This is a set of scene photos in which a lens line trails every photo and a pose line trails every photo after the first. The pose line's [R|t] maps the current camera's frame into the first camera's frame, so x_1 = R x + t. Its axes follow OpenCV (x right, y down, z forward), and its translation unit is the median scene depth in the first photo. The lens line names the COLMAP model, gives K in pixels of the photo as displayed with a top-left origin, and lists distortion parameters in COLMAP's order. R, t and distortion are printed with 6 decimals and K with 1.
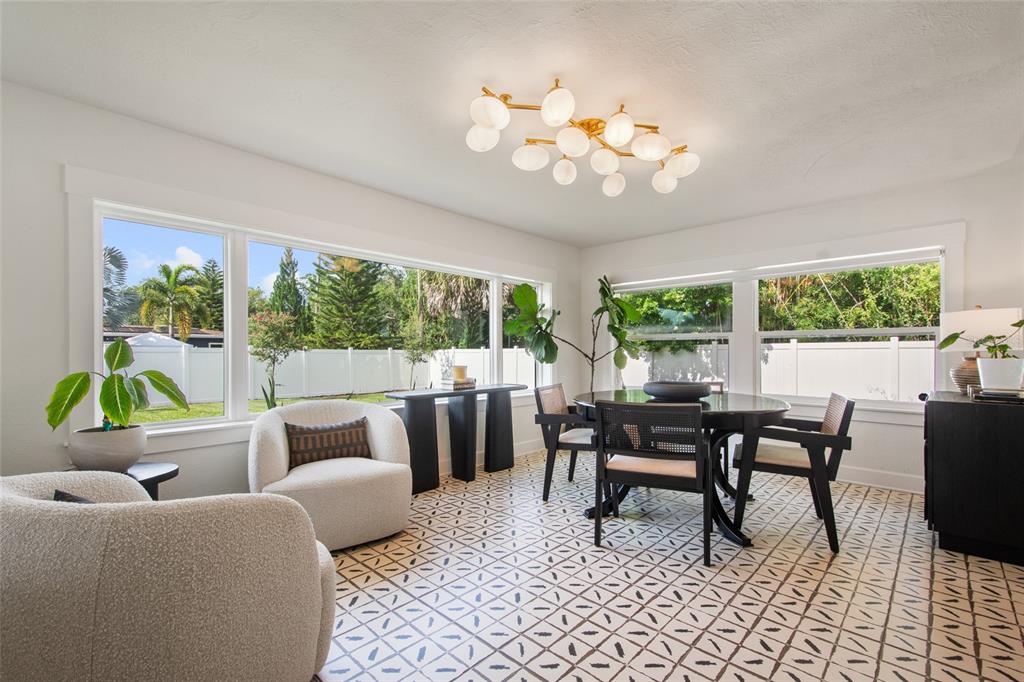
lens RADIAL K [[448.7, 0, 512.0], [0, 448.7, 341.0], [0, 0, 1]] dist [-0.000201, -0.000258]
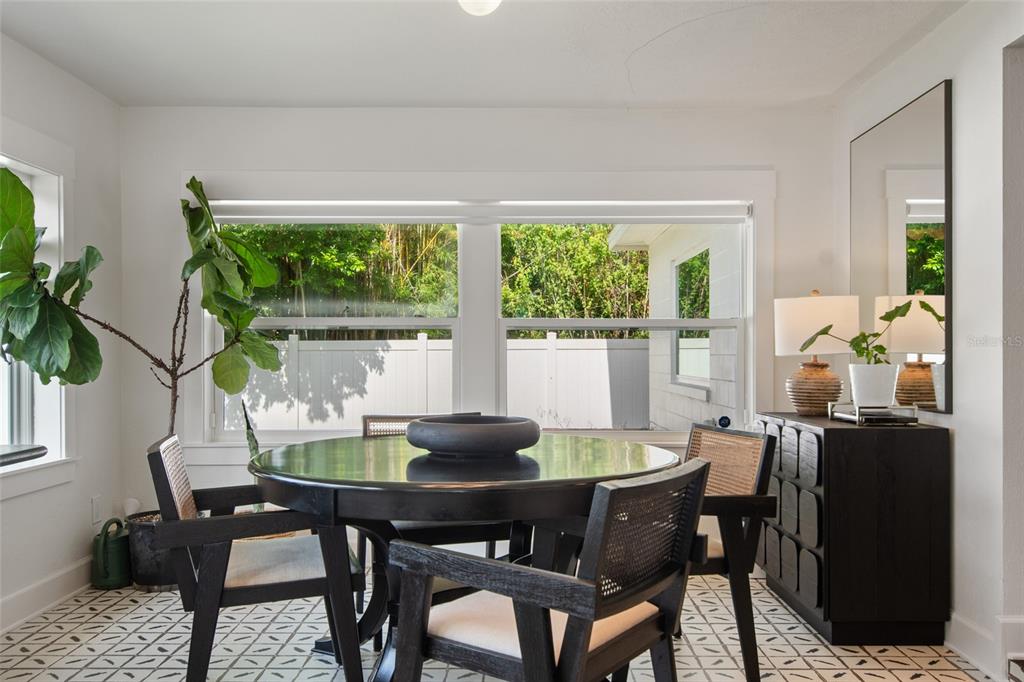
lens RADIAL K [[853.8, 0, 512.0], [0, 853.8, 341.0], [0, 0, 1]] dist [-0.039484, 0.004711]
pose [[0.726953, 0.011254, 0.686595, -0.137866], [-0.017901, 0.999836, 0.002564, 0.004125], [-0.686454, -0.014155, 0.727035, 0.203634]]
